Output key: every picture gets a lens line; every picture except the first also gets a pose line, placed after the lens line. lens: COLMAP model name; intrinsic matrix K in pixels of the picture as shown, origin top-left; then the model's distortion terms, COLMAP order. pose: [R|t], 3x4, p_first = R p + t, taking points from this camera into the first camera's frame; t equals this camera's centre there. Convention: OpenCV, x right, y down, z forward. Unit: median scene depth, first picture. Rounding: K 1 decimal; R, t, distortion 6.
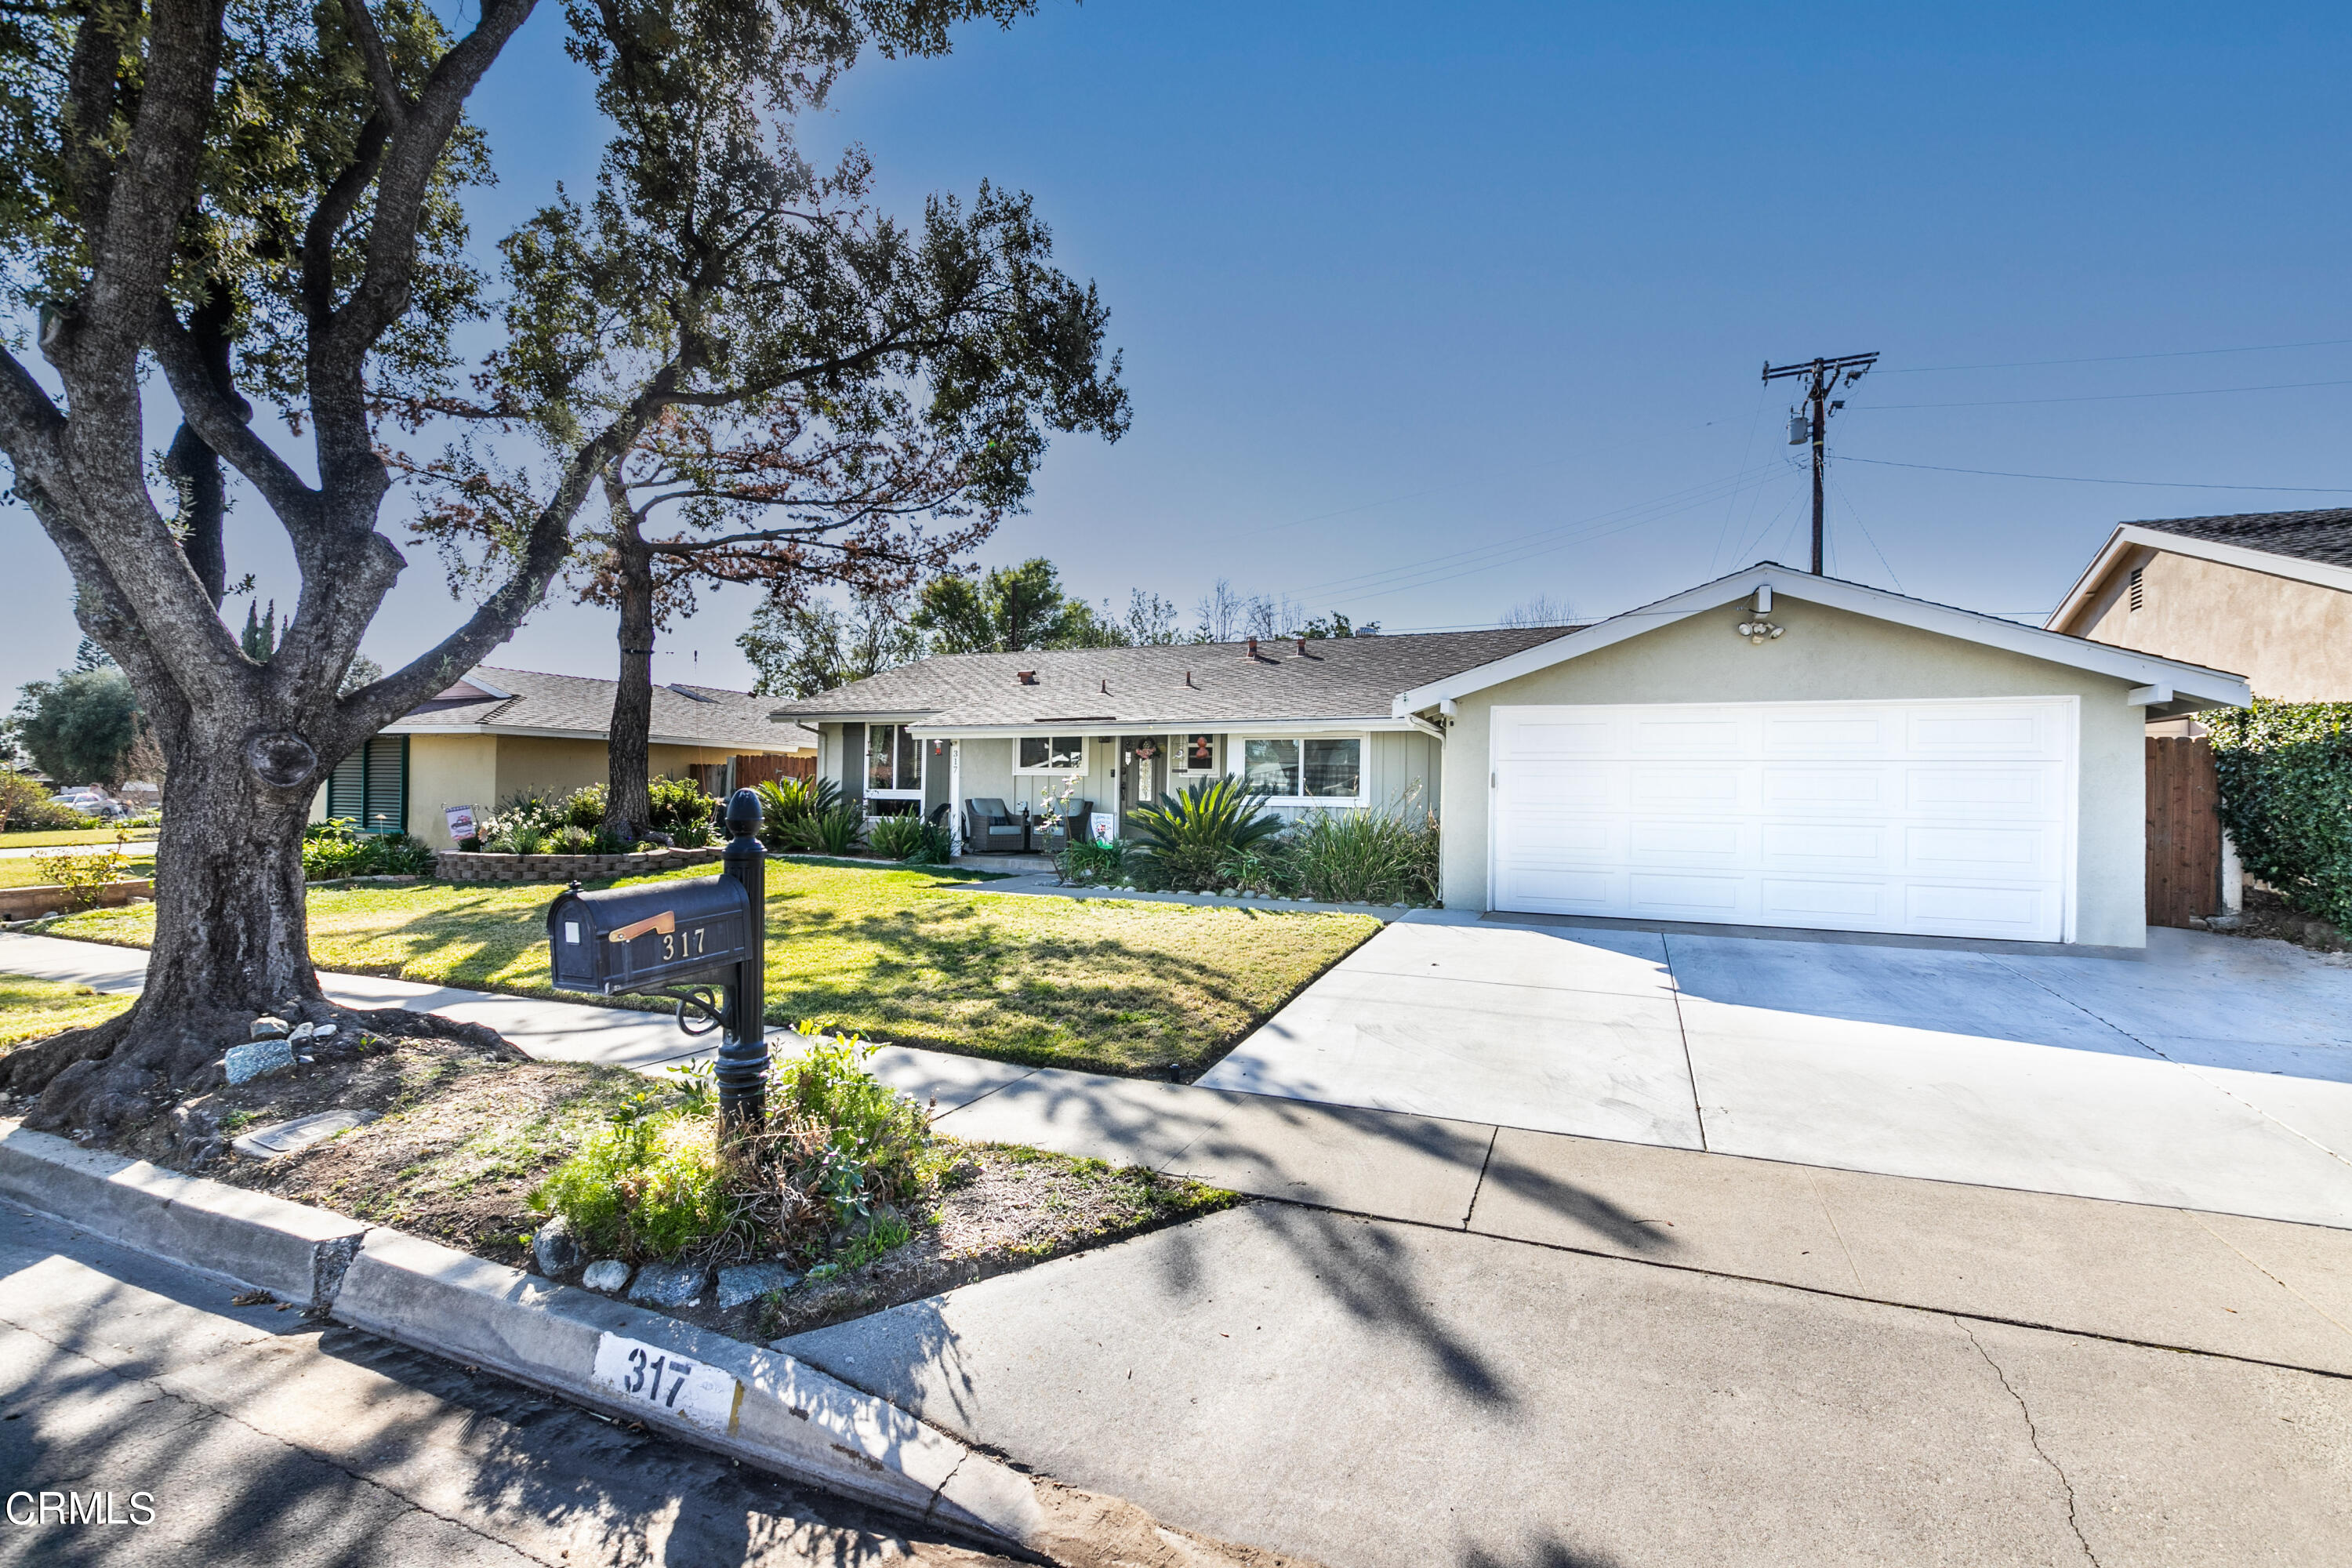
lens RADIAL K [[1073.9, 0, 1176.0], [0, 1073.9, 784.0], [0, 0, 1]] dist [0.001738, -0.015172]
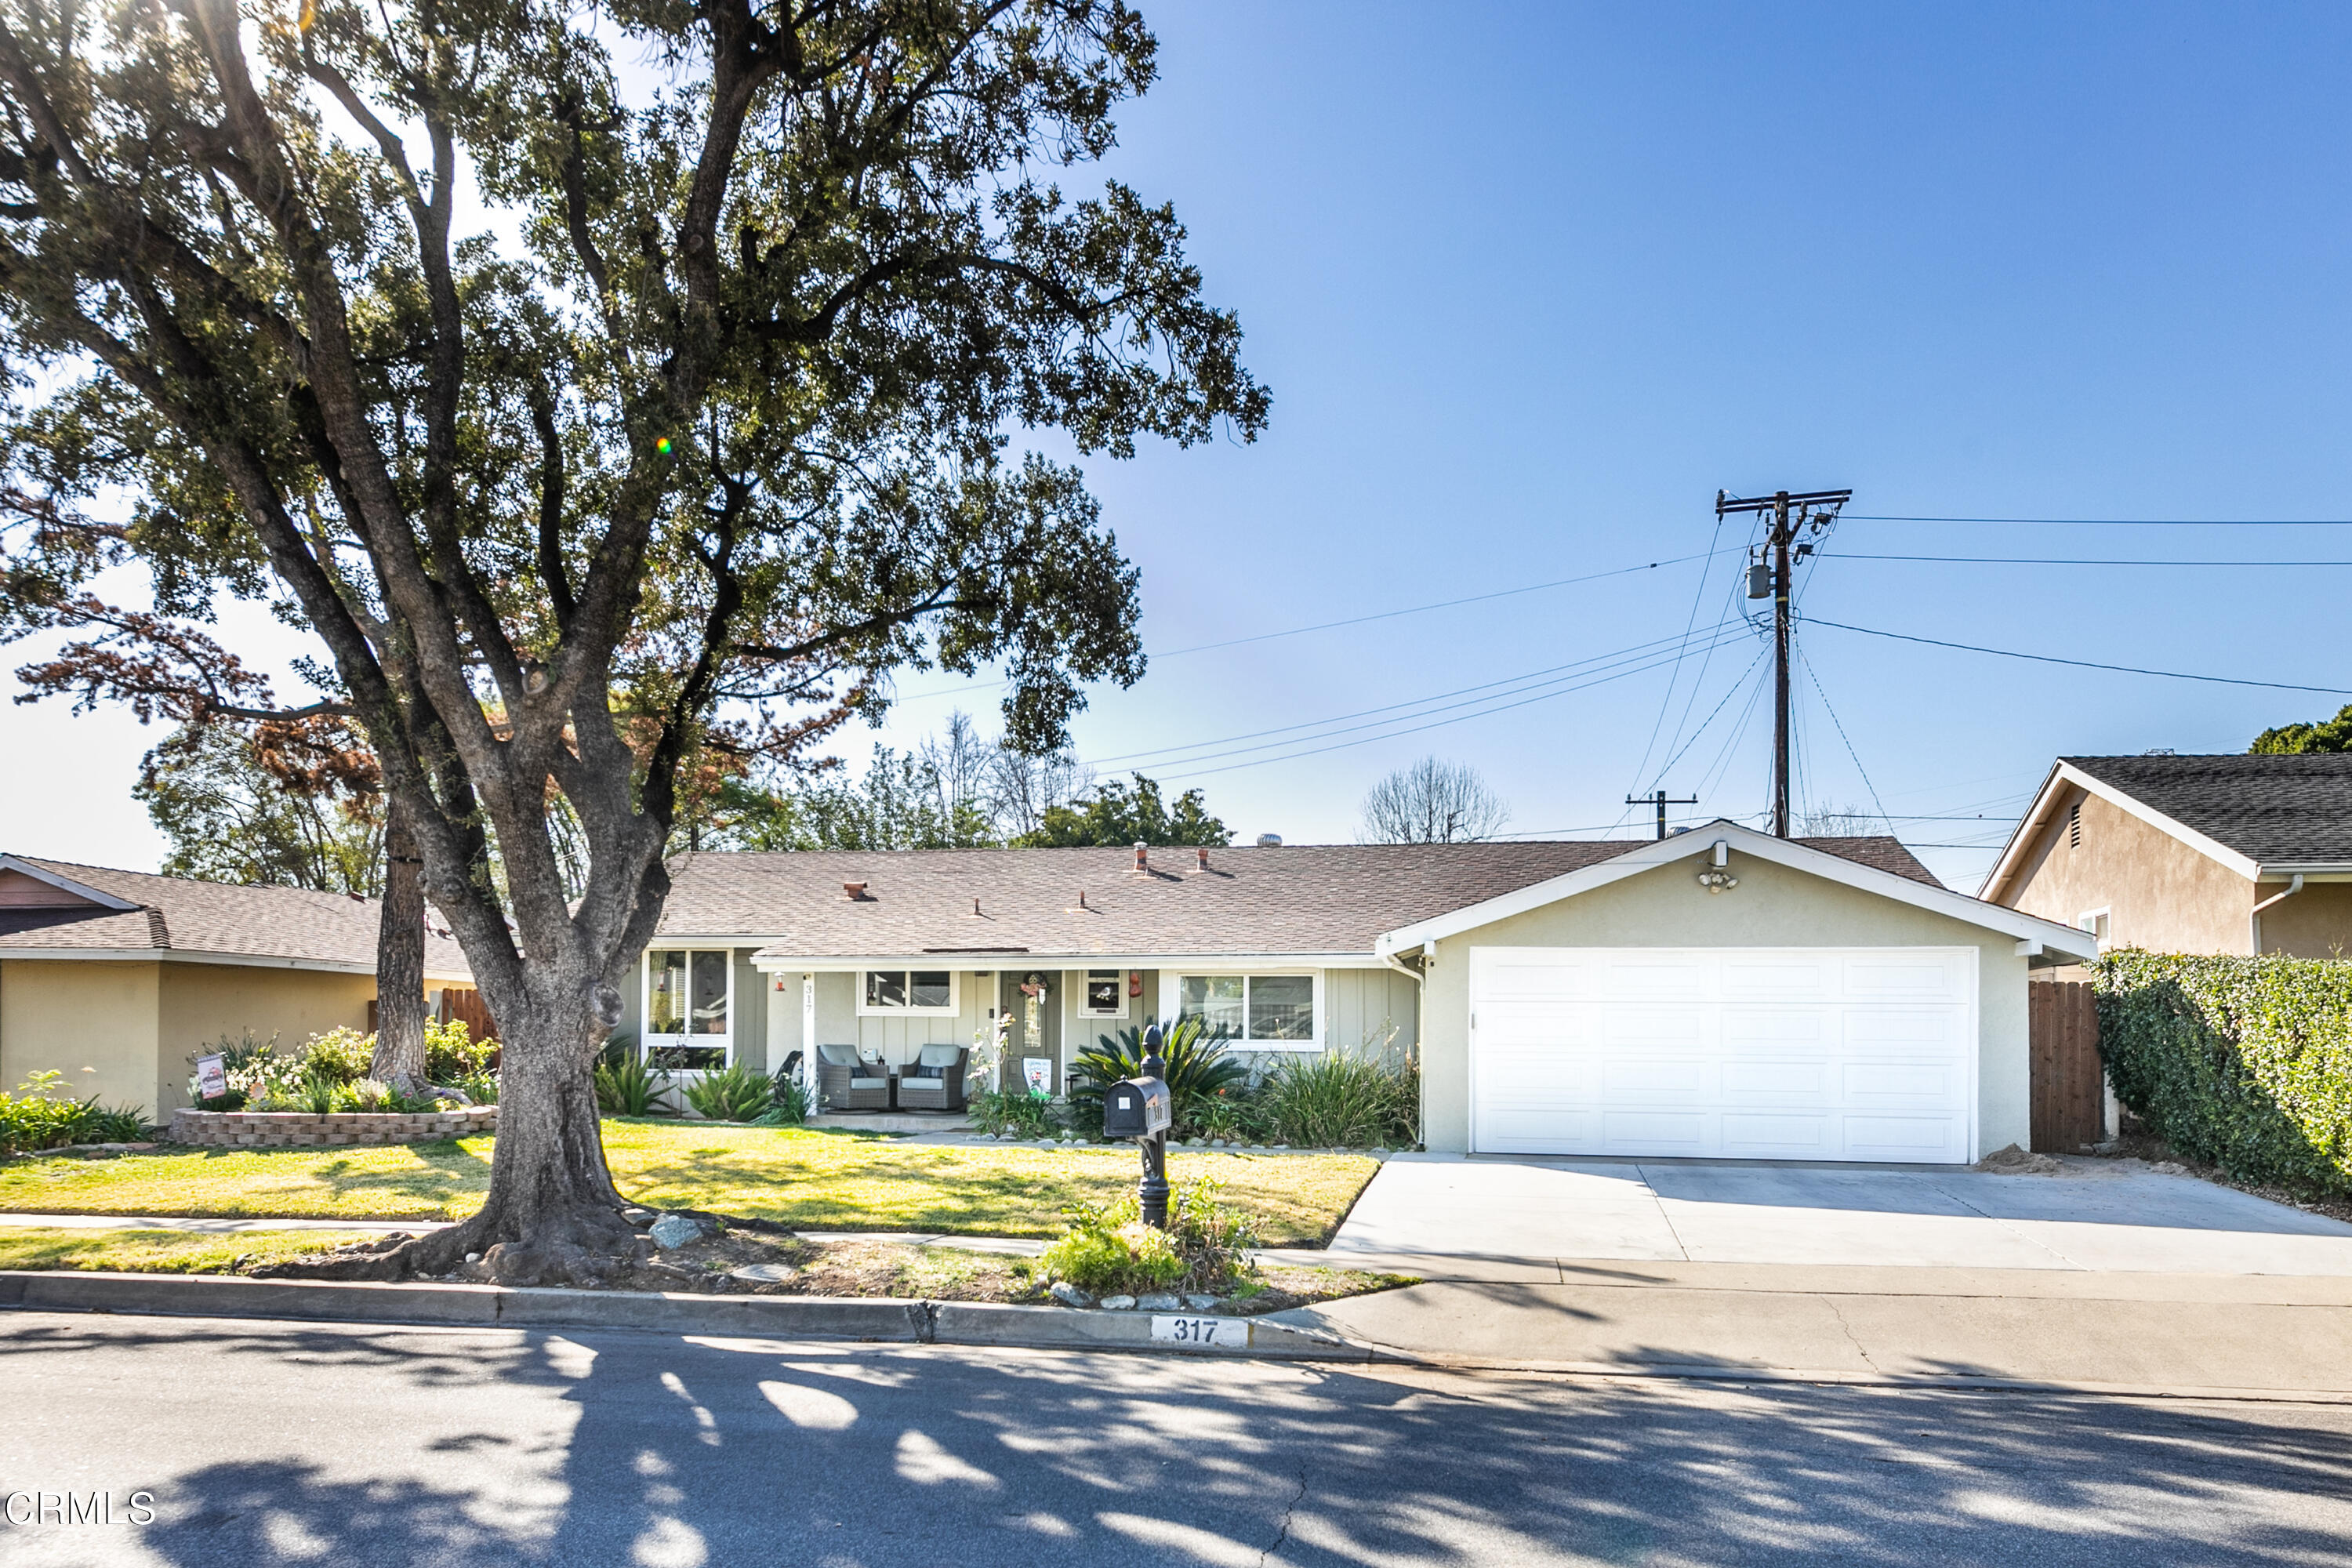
lens RADIAL K [[1772.6, 0, 1164.8], [0, 1772.6, 982.6], [0, 0, 1]] dist [-0.007382, -0.002355]
pose [[0.980913, 0.003629, 0.194411, -0.298197], [0.001514, 0.999653, -0.026302, 0.003294], [-0.194439, 0.026094, 0.980567, -0.546944]]
